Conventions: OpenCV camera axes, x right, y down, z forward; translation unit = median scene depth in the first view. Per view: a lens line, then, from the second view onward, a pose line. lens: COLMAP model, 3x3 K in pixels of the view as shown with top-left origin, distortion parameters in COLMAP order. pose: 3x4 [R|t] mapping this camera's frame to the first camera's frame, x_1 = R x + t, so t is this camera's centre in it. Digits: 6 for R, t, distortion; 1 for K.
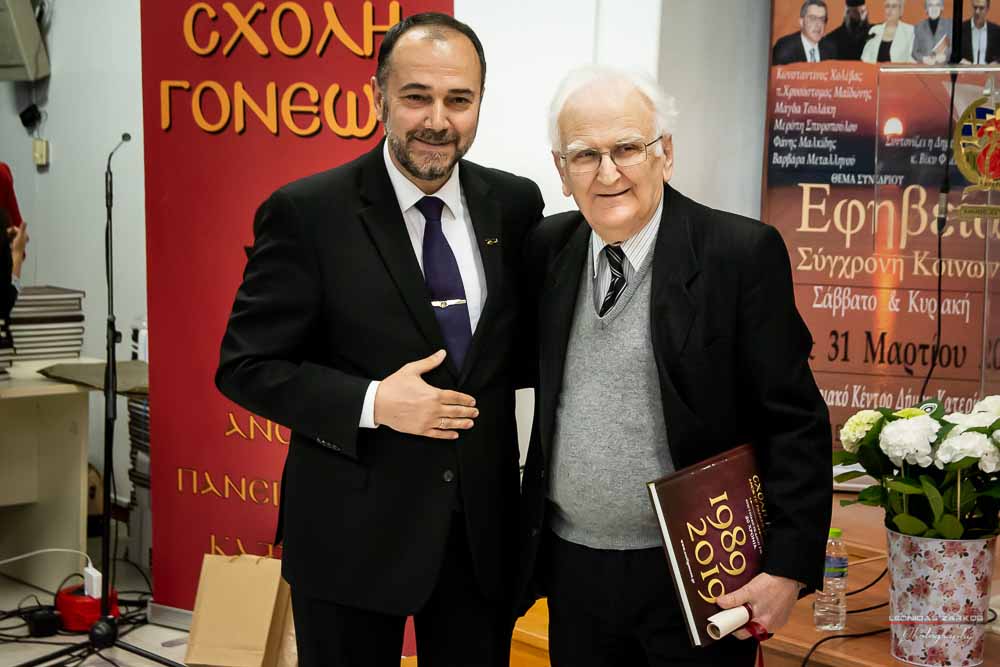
lens RADIAL K [[1924.0, 0, 550.7], [0, 1924.0, 302.8], [0, 0, 1]] dist [0.153760, 0.000000]
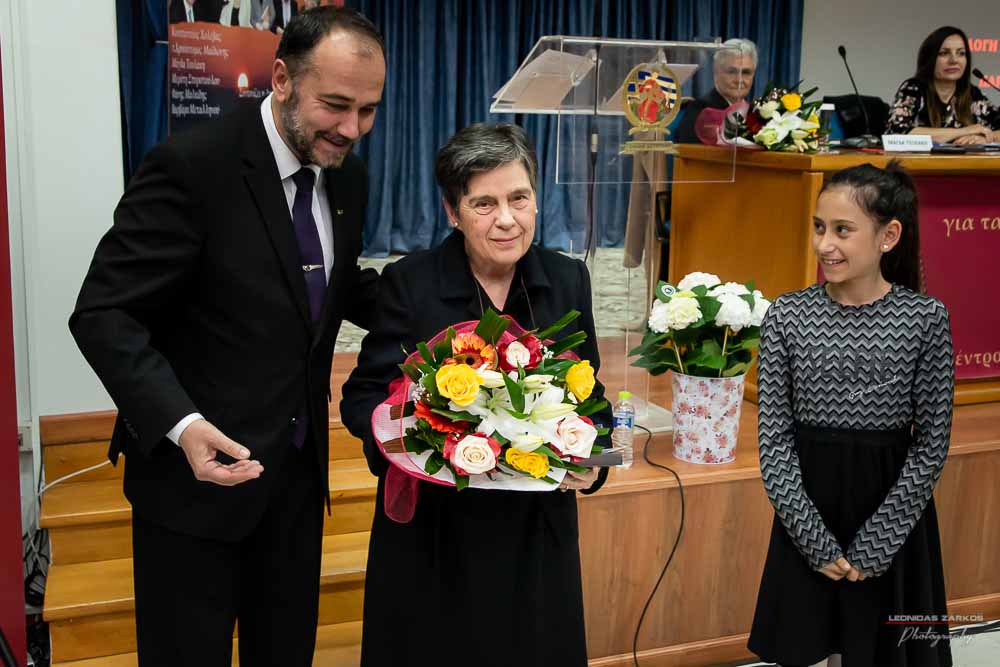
lens RADIAL K [[1105.2, 0, 499.8], [0, 1105.2, 295.7], [0, 0, 1]] dist [-0.001122, 0.000000]
pose [[0.359312, -0.182348, 0.915229, -0.420046], [0.075909, 0.983185, 0.166086, -0.060803], [-0.930125, 0.009797, 0.367112, 0.594744]]
